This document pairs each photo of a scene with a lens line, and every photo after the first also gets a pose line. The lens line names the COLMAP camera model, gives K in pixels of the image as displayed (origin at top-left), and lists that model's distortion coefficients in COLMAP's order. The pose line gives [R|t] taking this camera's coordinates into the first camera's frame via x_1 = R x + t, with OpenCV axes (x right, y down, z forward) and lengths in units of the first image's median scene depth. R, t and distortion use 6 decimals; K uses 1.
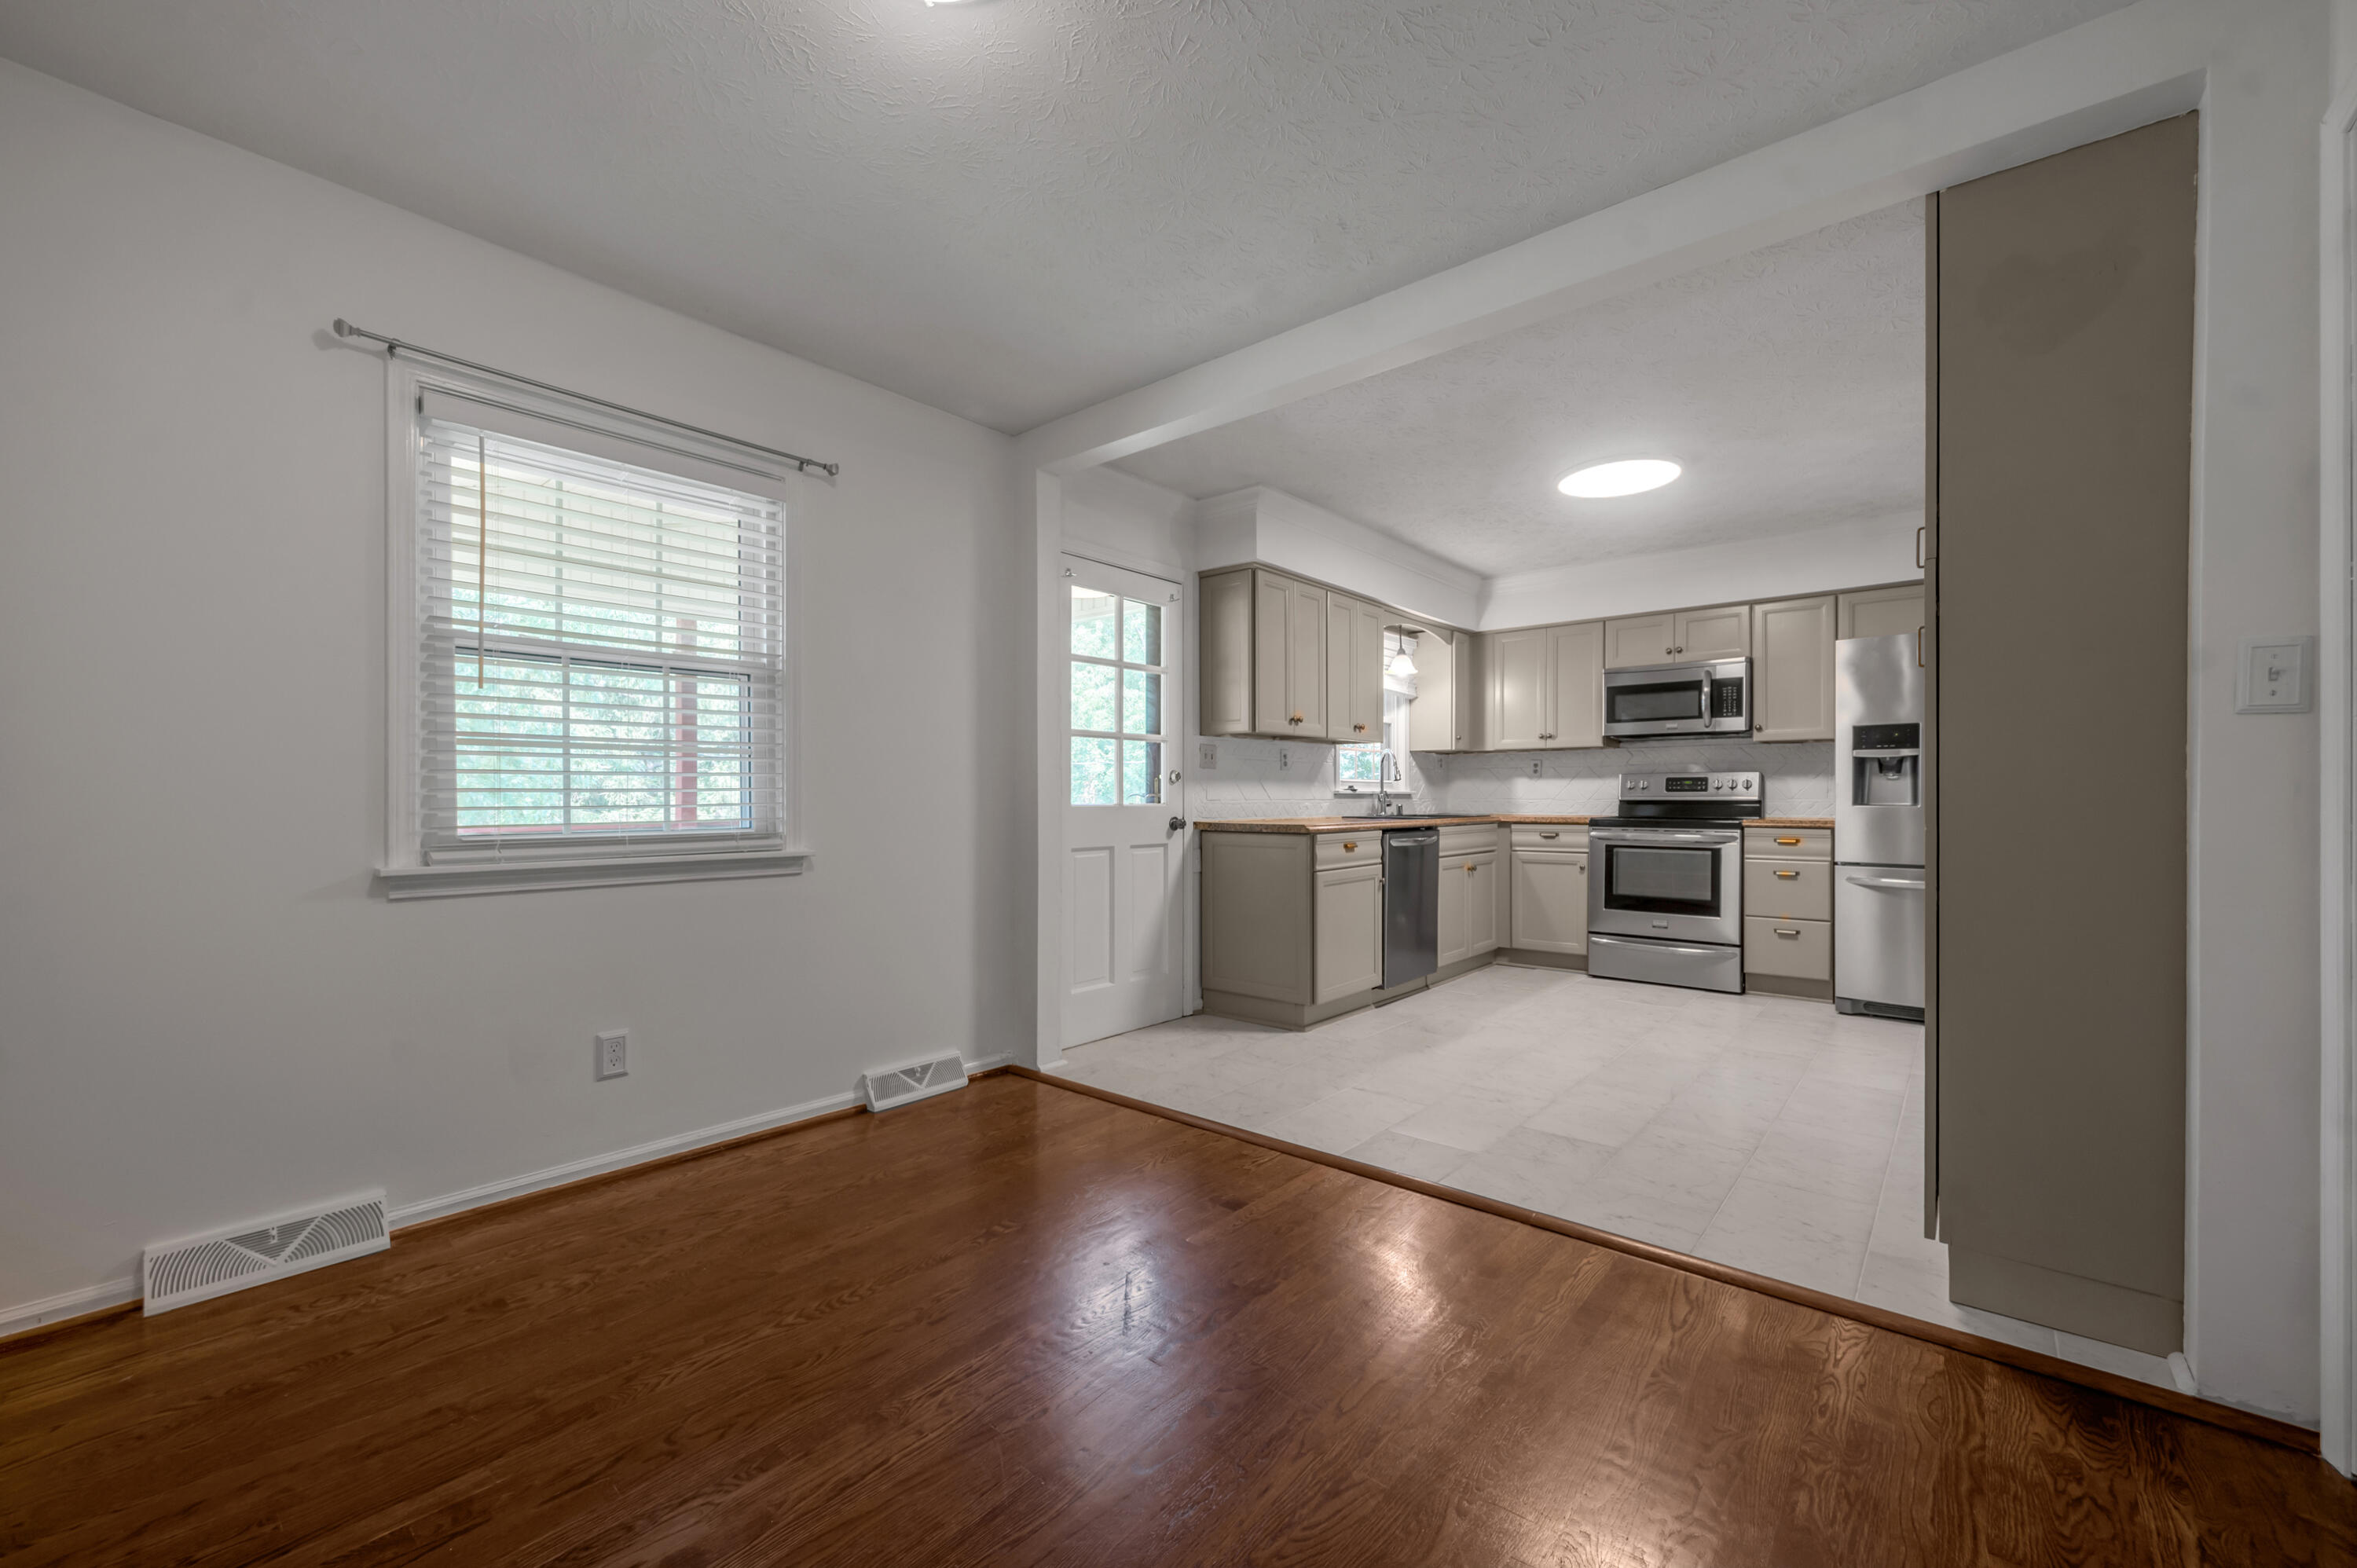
lens RADIAL K [[953.8, 0, 1166.3], [0, 953.8, 807.0], [0, 0, 1]] dist [-0.003228, 0.000762]
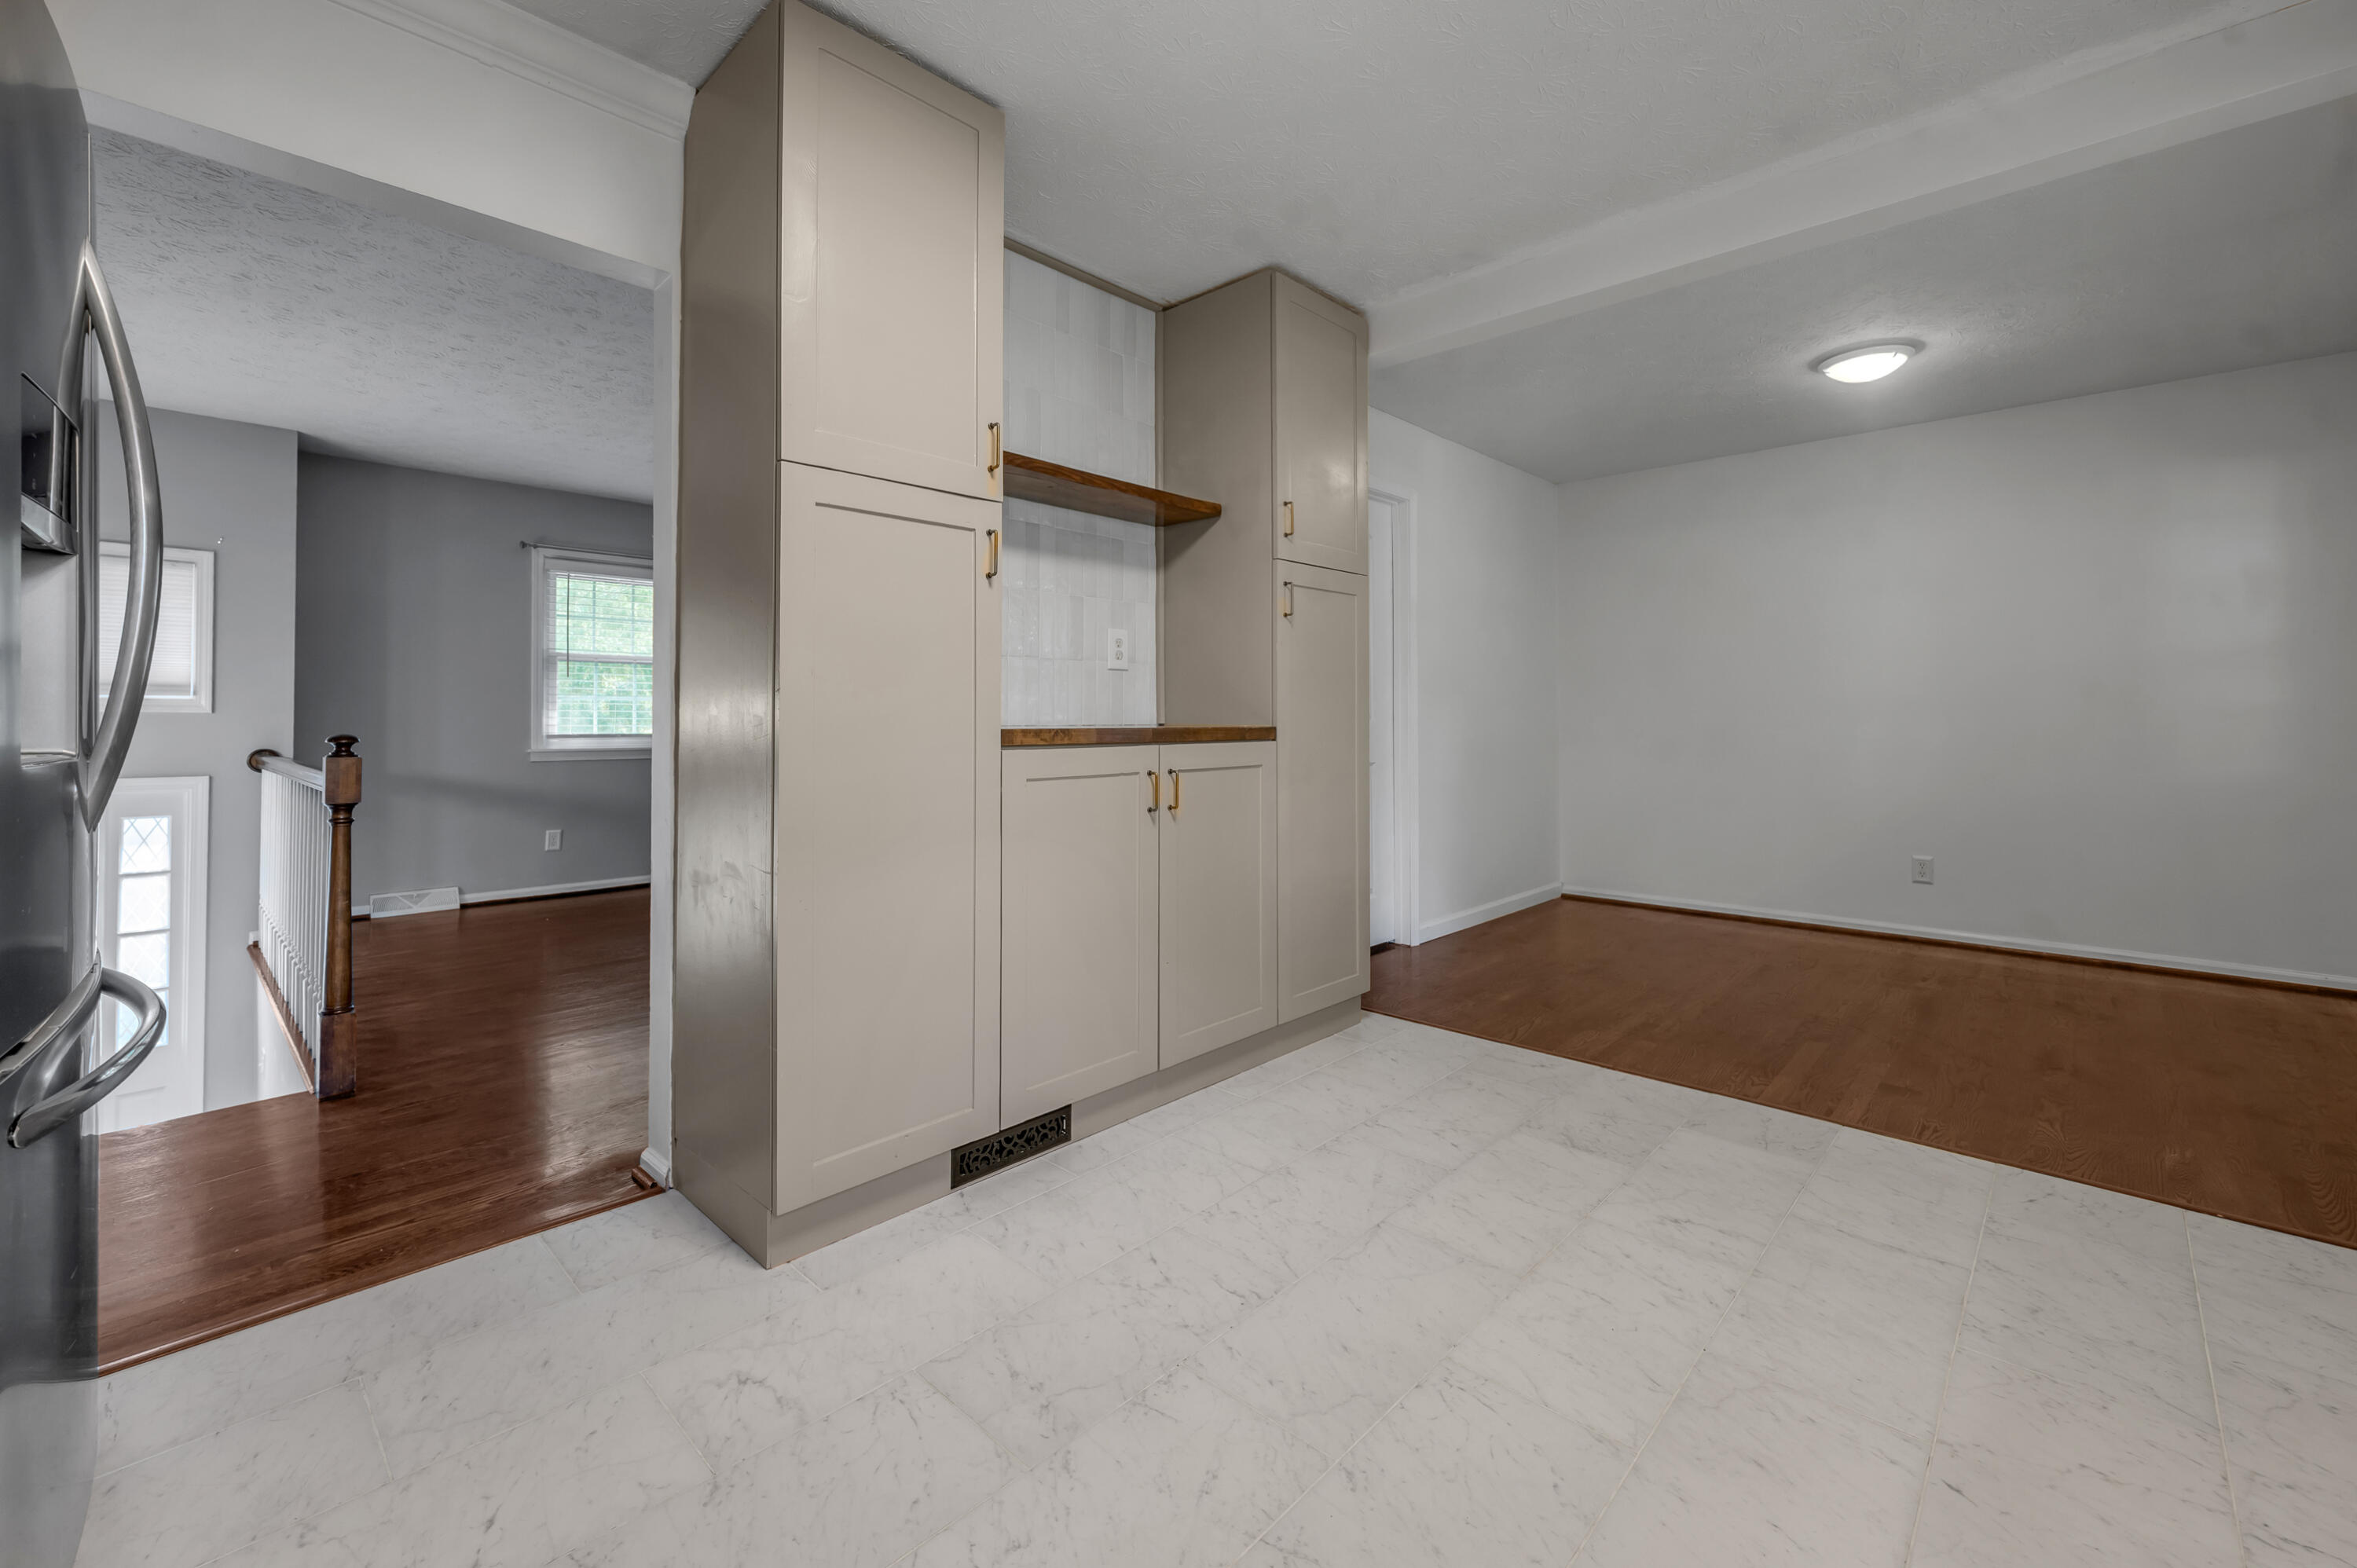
lens RADIAL K [[953.8, 0, 1182.1], [0, 953.8, 707.2], [0, 0, 1]] dist [-0.003228, 0.000762]
pose [[-0.998582, 0.000299, 0.053236, 0.462058], [0.000190, 0.999998, -0.002056, -0.013682], [-0.053236, -0.002043, -0.998580, 1.187935]]
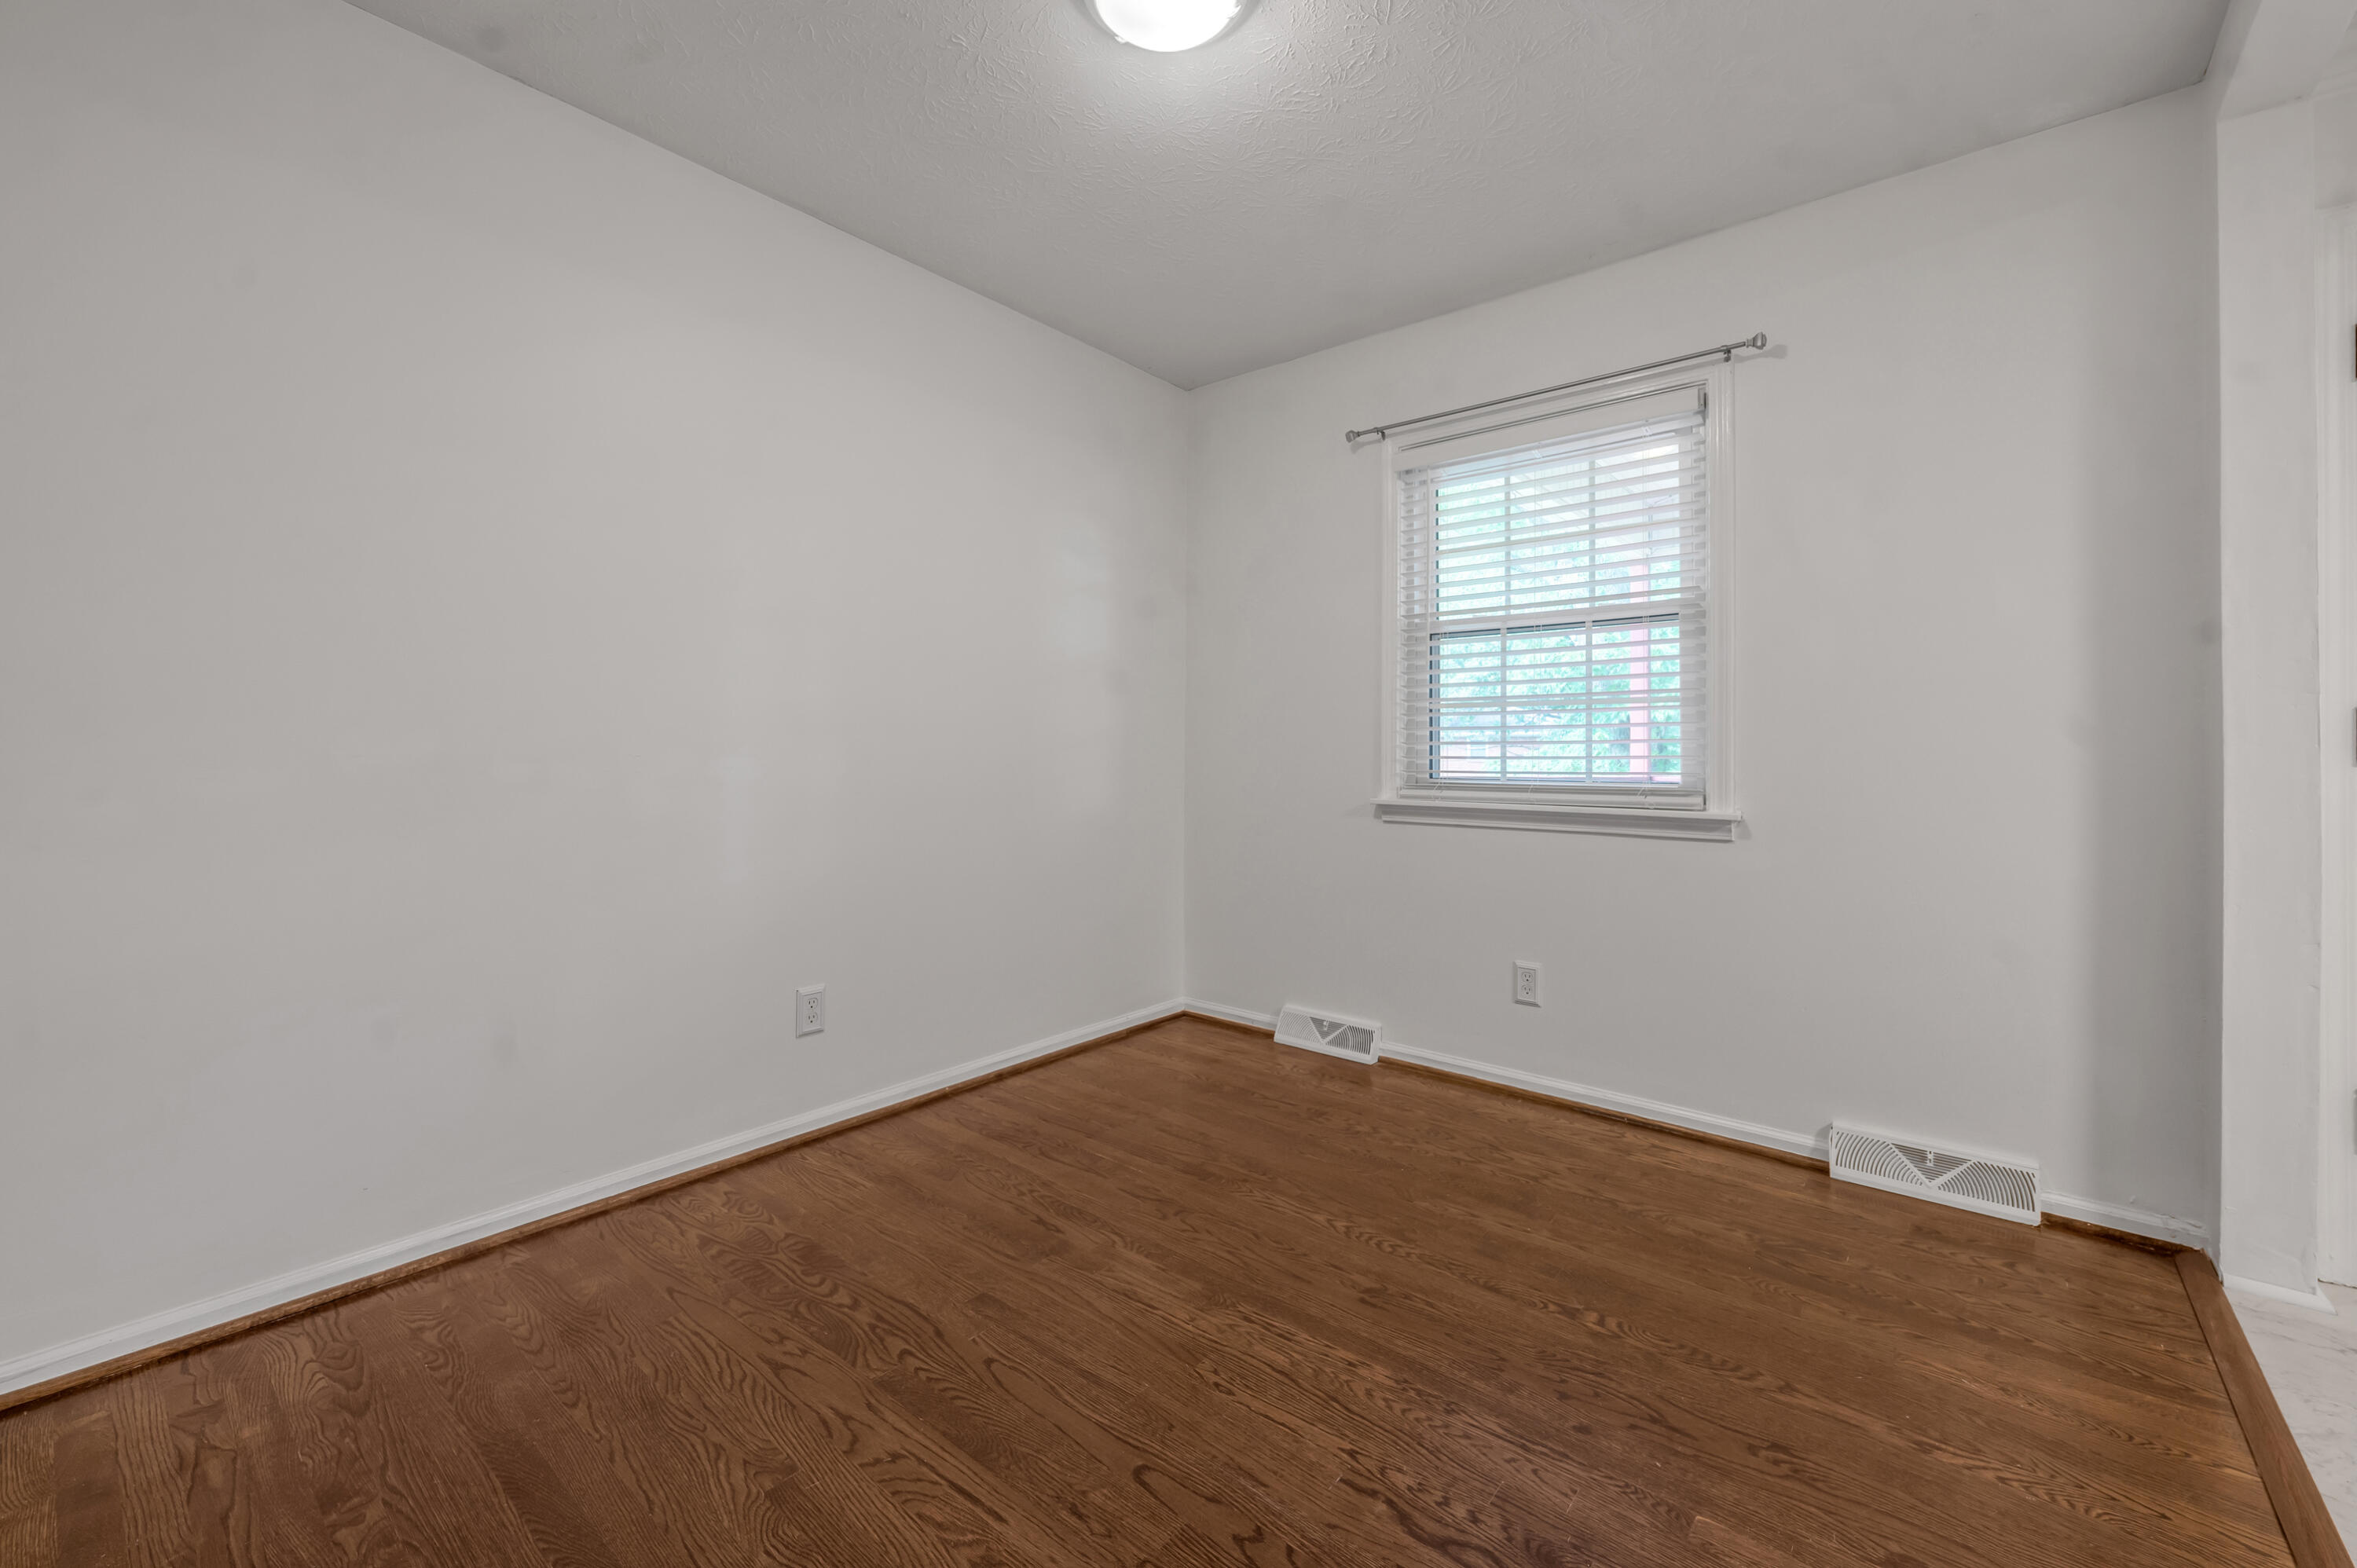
lens RADIAL K [[953.8, 0, 1169.1], [0, 953.8, 746.3], [0, 0, 1]] dist [-0.003228, 0.000762]
pose [[0.002476, 0.000697, -0.999997, 0.303313], [-0.011417, 0.999935, 0.000669, -0.005630], [0.999932, 0.011416, 0.002483, 0.340360]]
